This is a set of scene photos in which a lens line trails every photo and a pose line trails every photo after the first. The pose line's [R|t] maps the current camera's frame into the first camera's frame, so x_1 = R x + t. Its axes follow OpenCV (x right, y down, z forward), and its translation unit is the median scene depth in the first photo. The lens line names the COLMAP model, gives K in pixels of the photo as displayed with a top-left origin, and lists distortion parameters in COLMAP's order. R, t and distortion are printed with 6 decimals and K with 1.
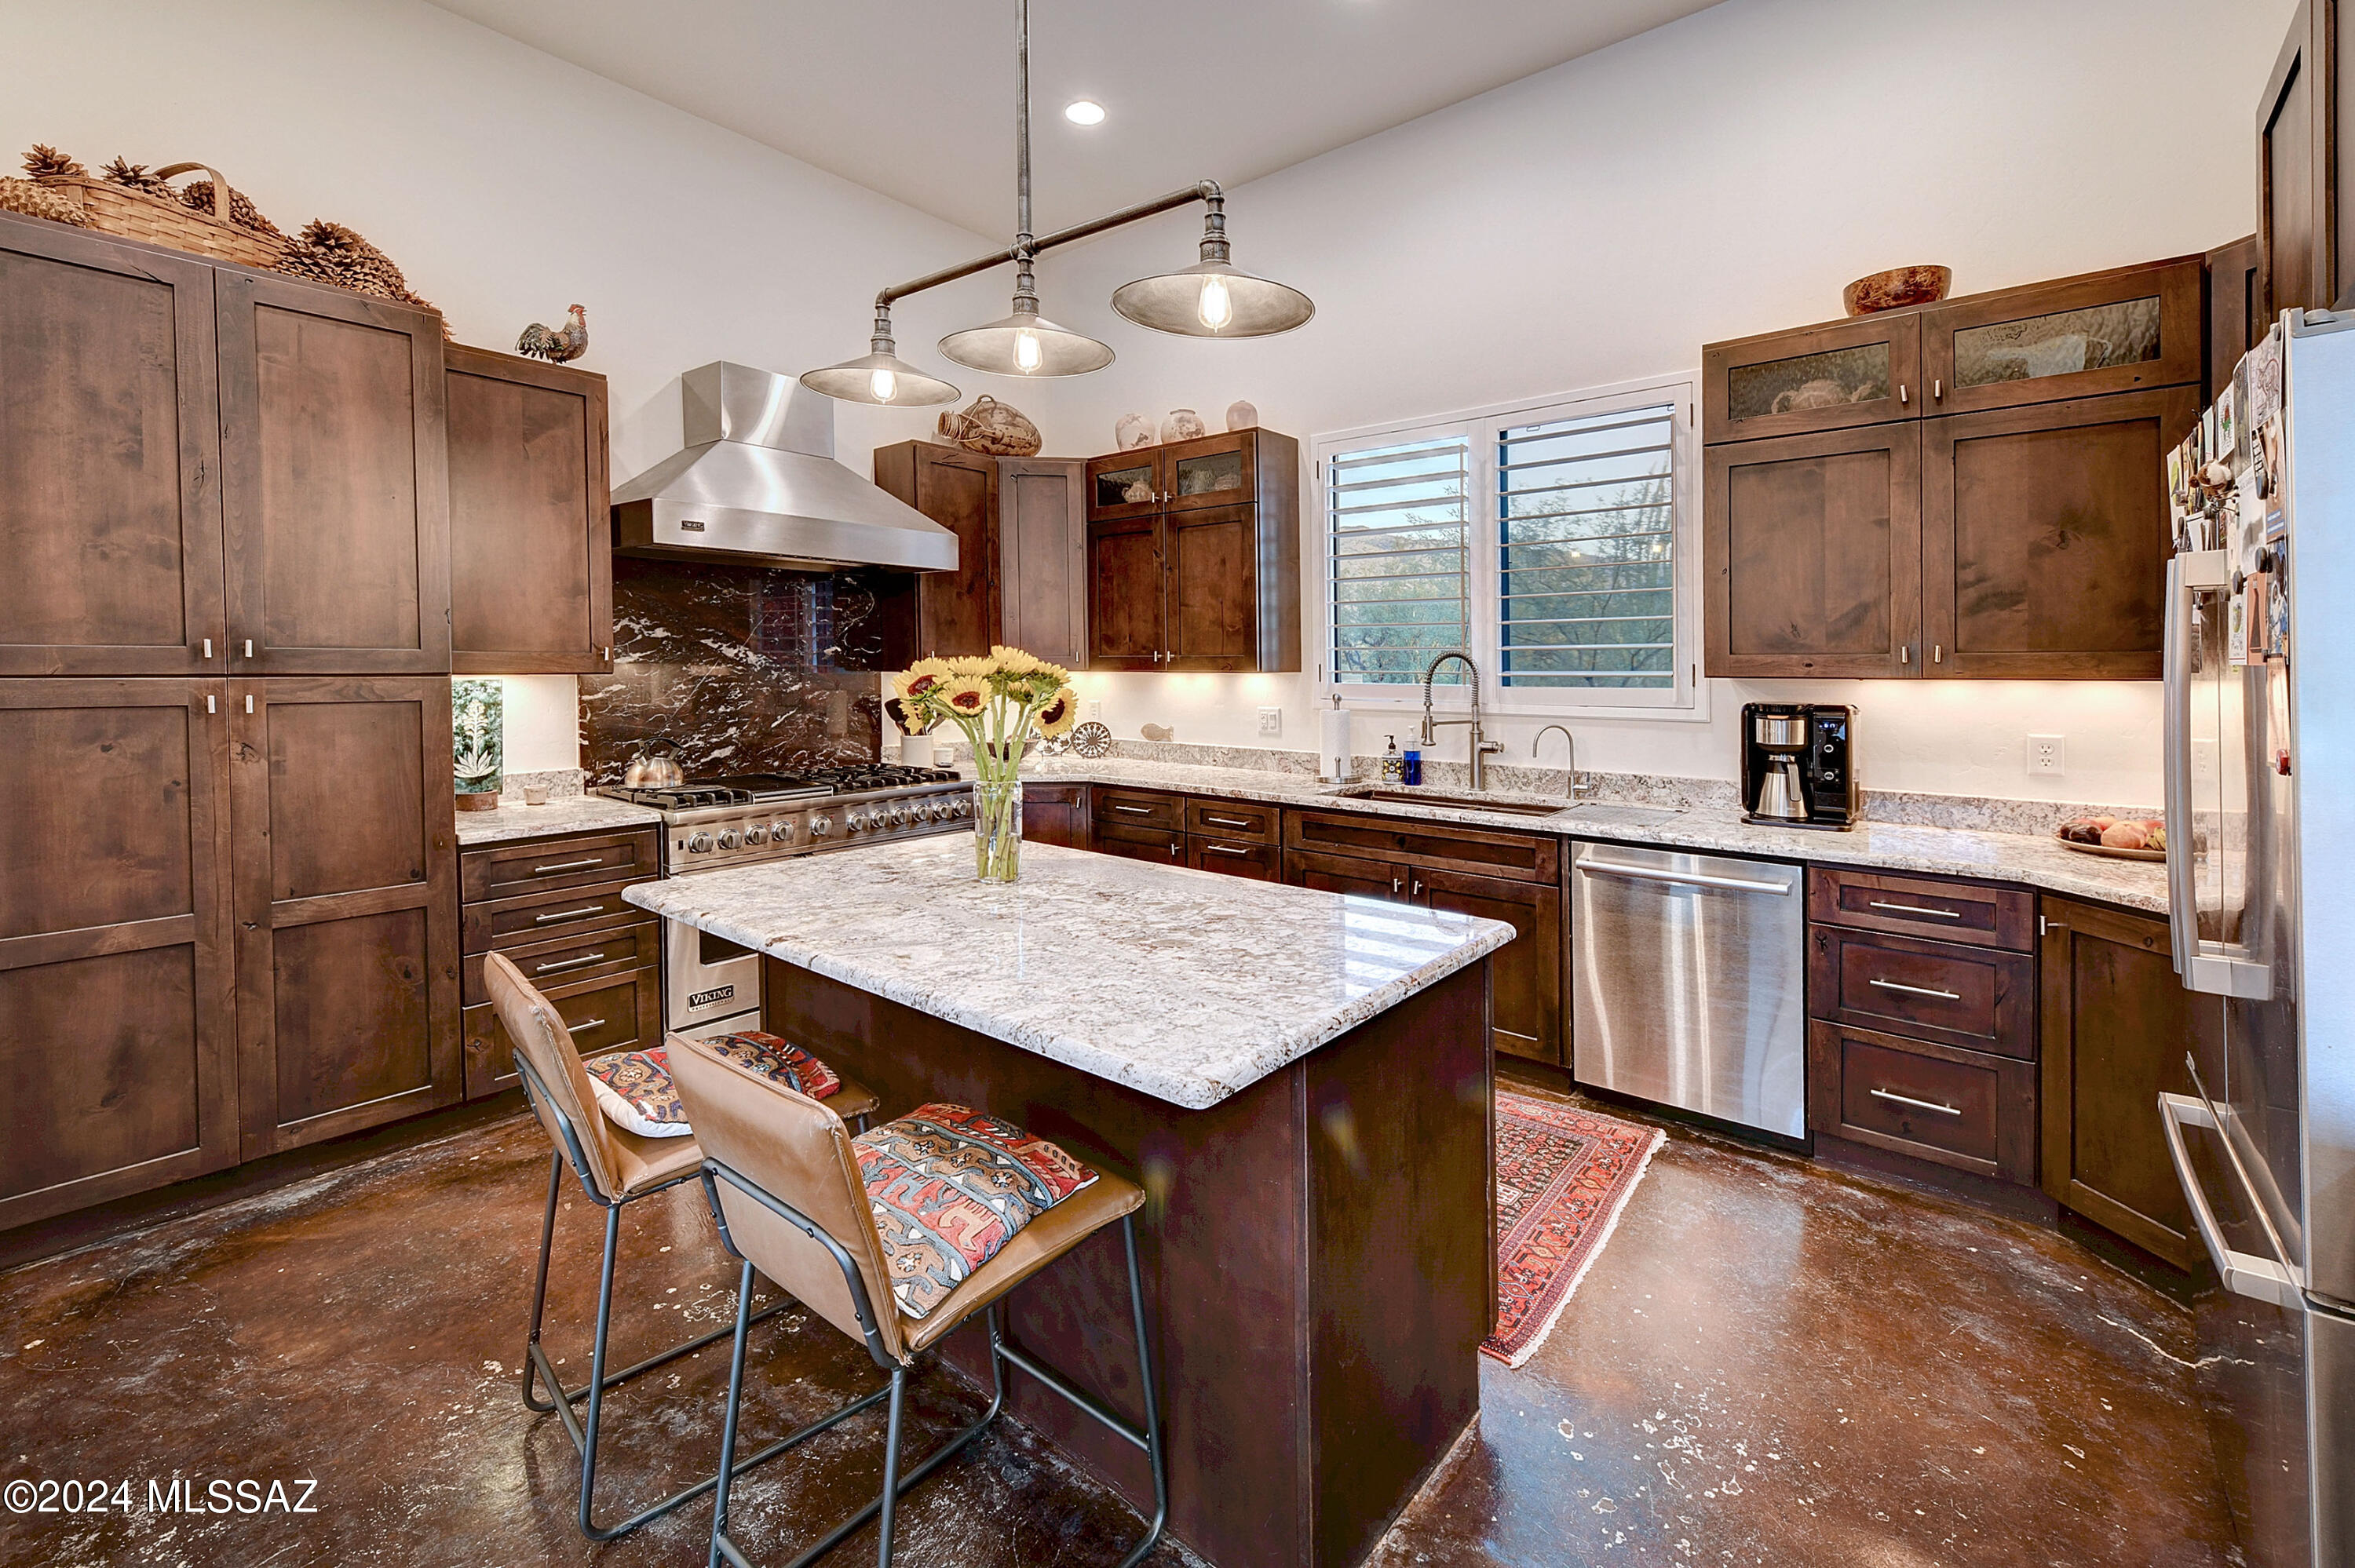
lens RADIAL K [[1028.1, 0, 1148.8], [0, 1028.1, 676.0], [0, 0, 1]] dist [-0.012103, 0.000316]
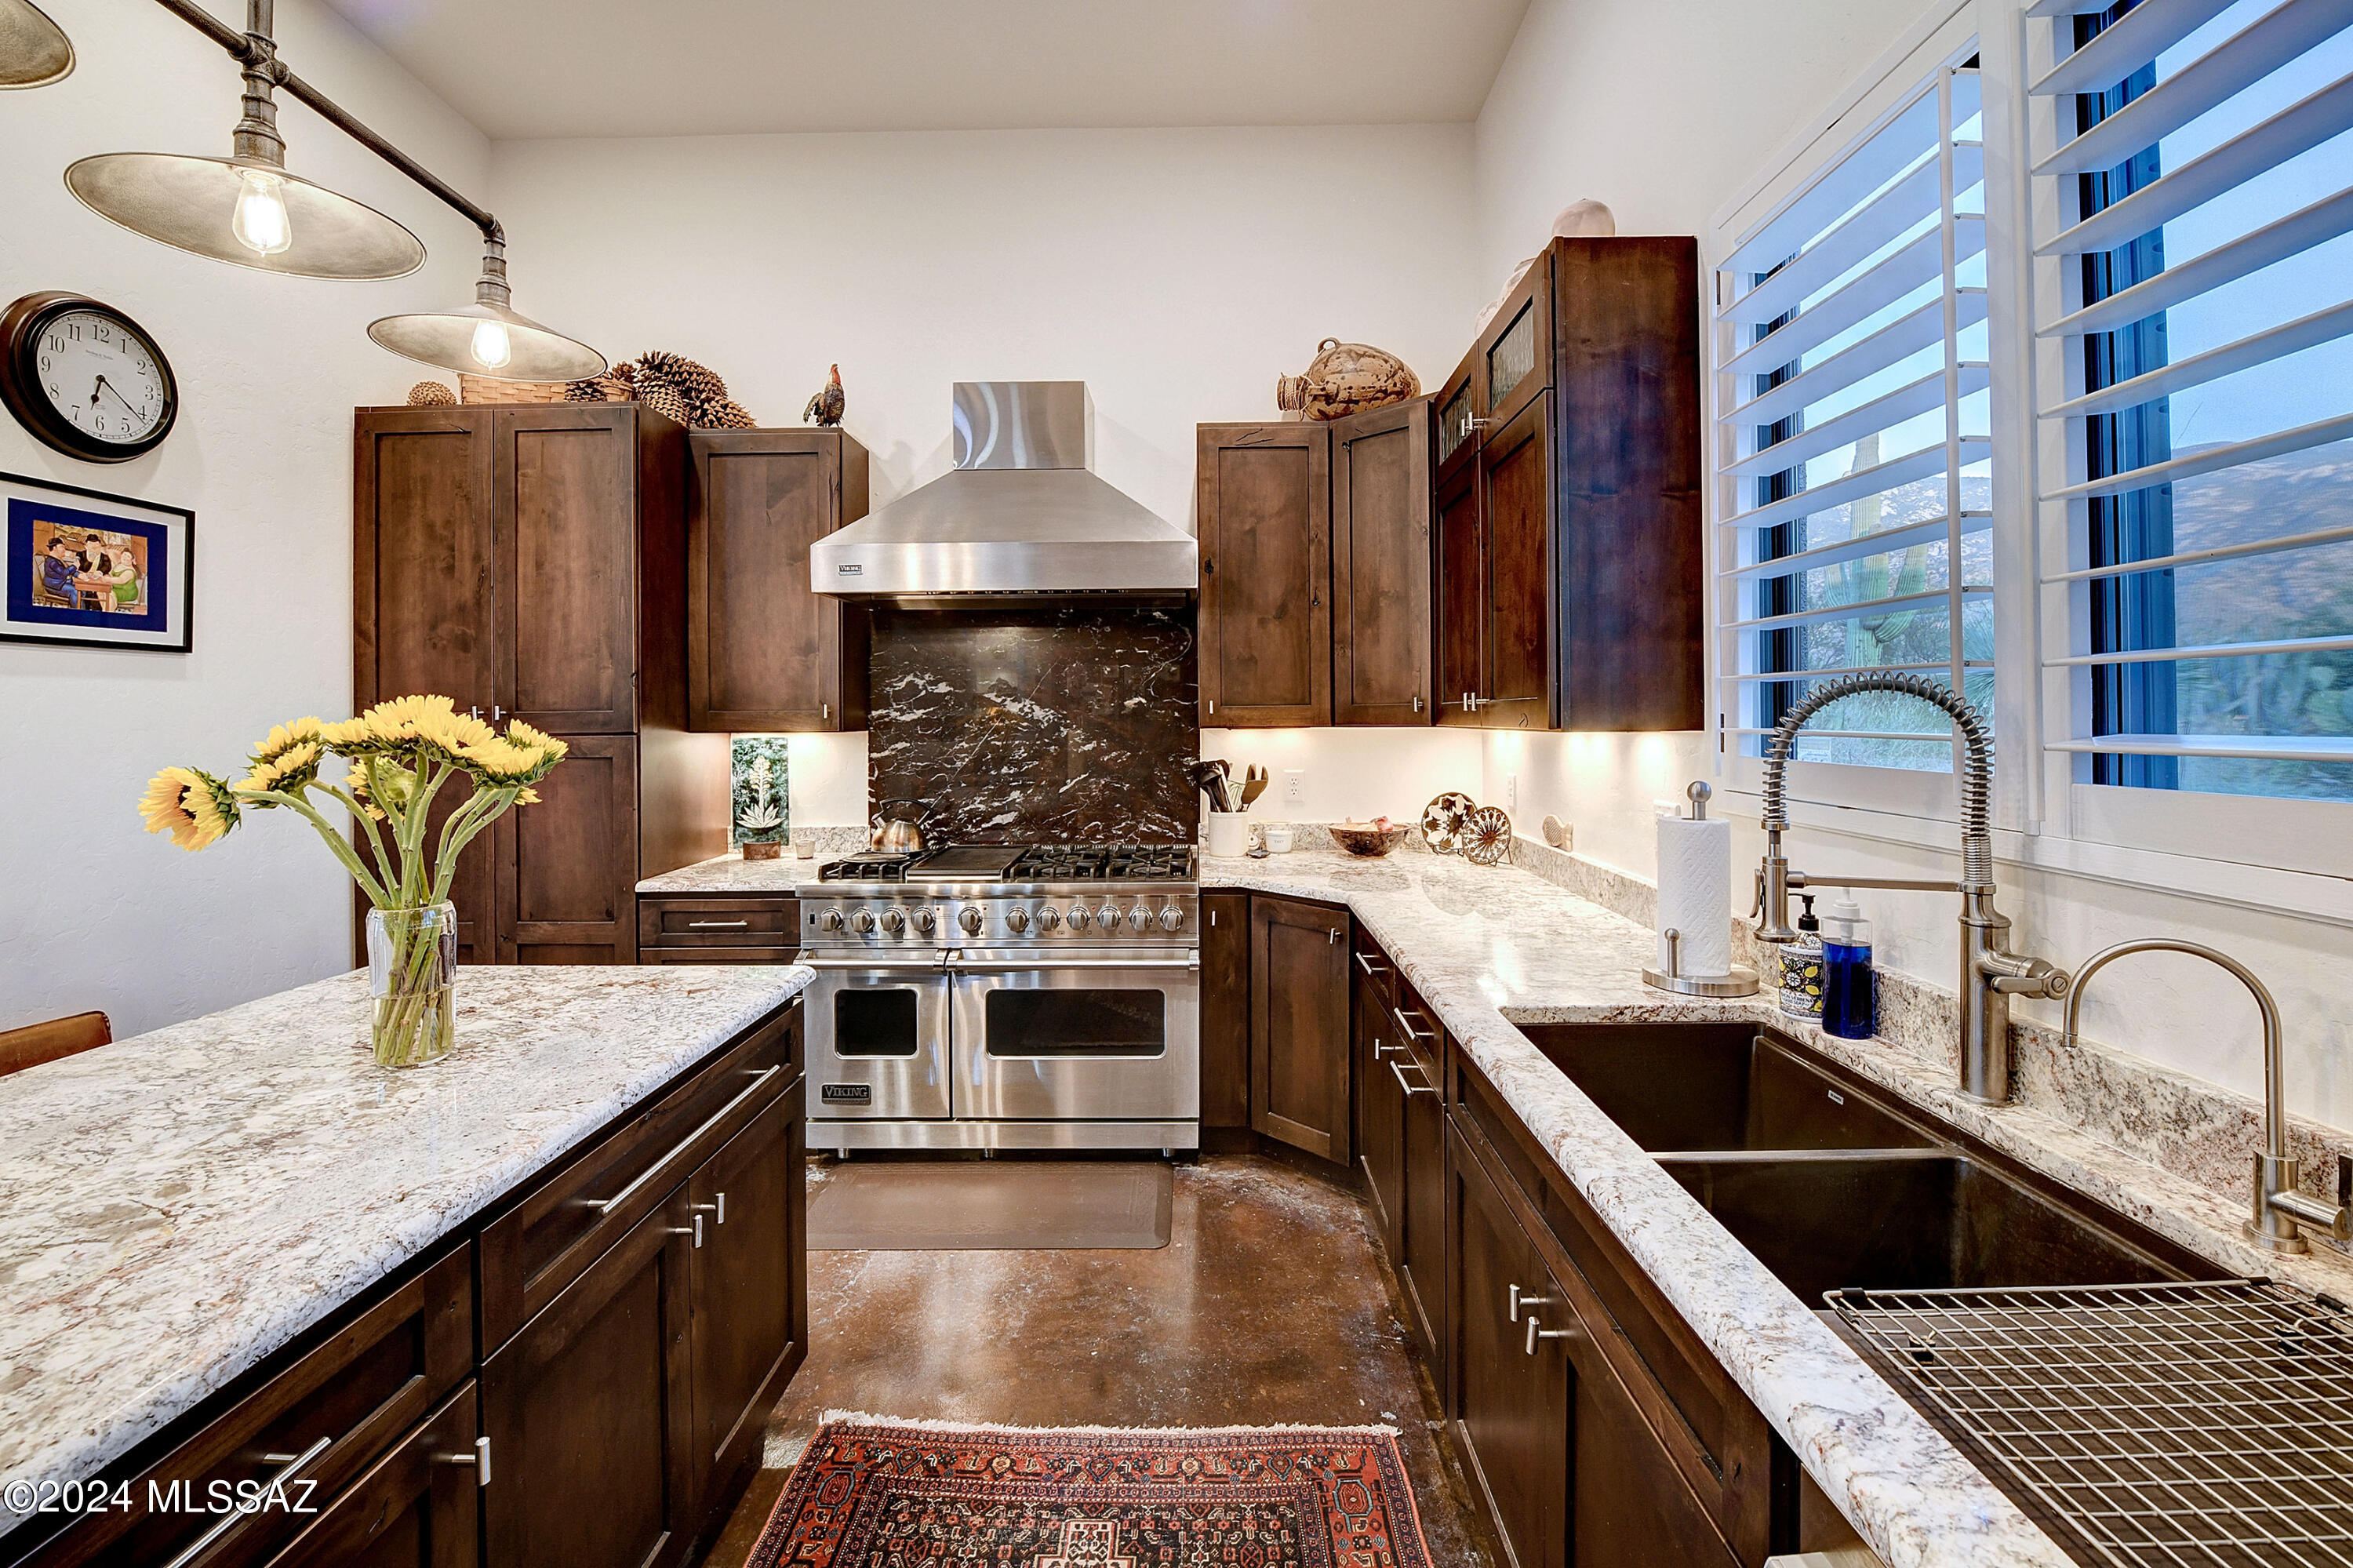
lens RADIAL K [[1027.4, 0, 1171.3], [0, 1027.4, 719.0], [0, 0, 1]] dist [-0.012103, 0.000316]
pose [[0.630136, -0.005387, -0.776466, 0.442449], [0.001896, 0.999984, -0.005398, -0.008797], [0.776483, 0.001930, 0.630136, 0.642039]]
